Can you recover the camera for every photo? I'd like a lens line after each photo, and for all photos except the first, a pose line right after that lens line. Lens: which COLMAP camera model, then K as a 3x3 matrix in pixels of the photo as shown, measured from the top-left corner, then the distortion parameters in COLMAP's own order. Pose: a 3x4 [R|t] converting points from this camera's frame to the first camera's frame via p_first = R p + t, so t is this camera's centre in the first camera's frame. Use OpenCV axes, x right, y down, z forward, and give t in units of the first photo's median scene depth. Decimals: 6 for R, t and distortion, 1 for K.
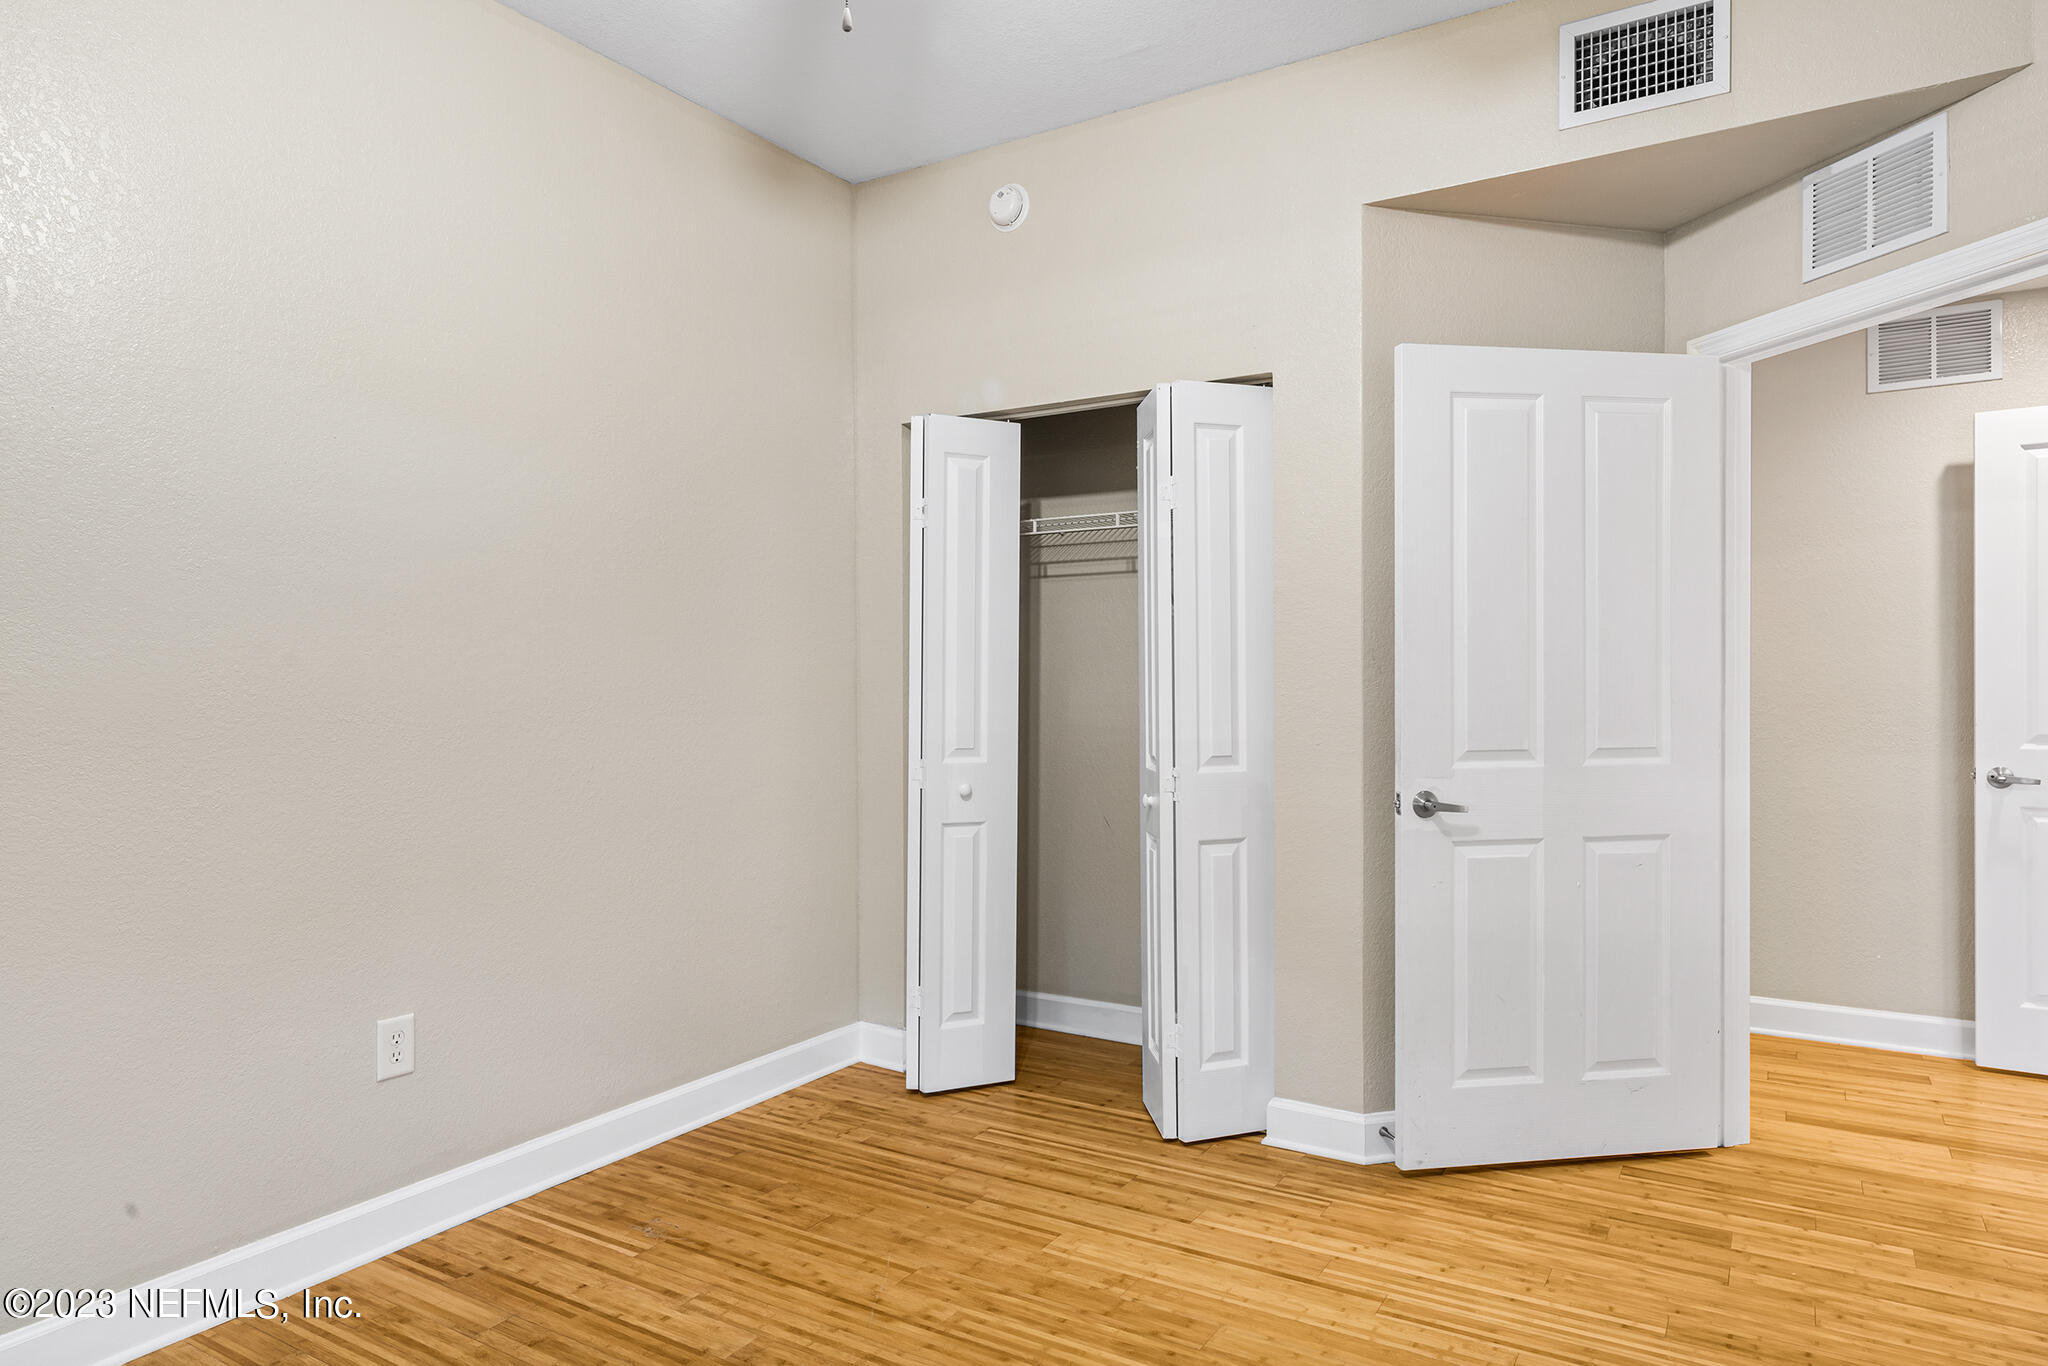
lens RADIAL K [[1229.9, 0, 1036.1], [0, 1229.9, 678.3], [0, 0, 1]] dist [0.005551, 0.001316]
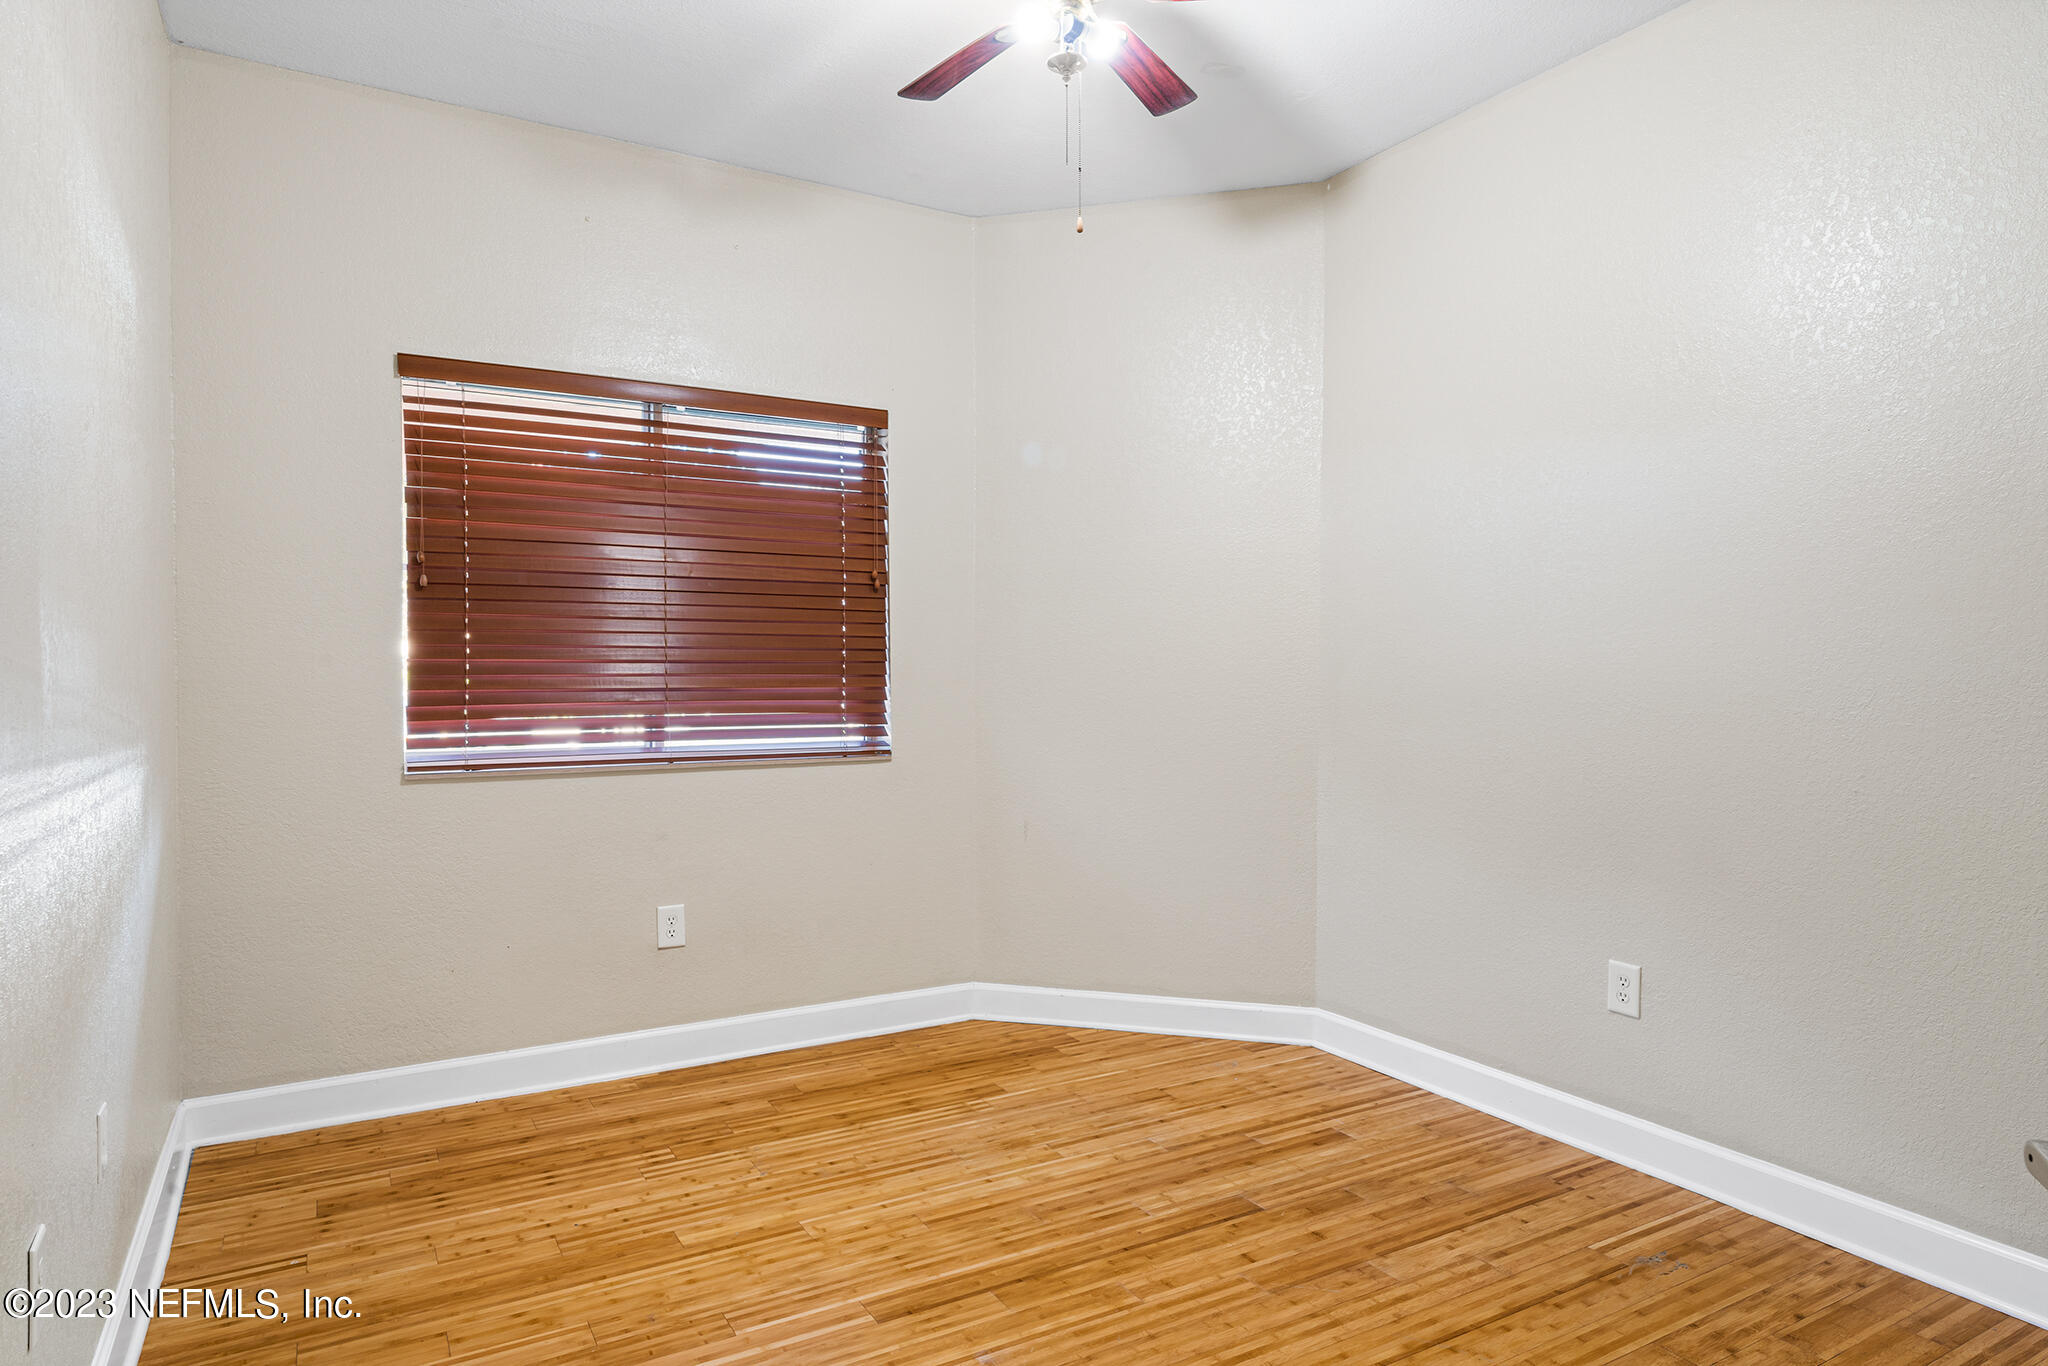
lens RADIAL K [[1229.9, 0, 1033.9], [0, 1229.9, 679.7], [0, 0, 1]] dist [0.005551, 0.001316]
pose [[-0.468681, 0.011453, -0.883293, 0.751579], [0.000615, 0.999920, 0.012639, -0.003976], [0.883367, 0.005381, -0.468650, 1.054113]]
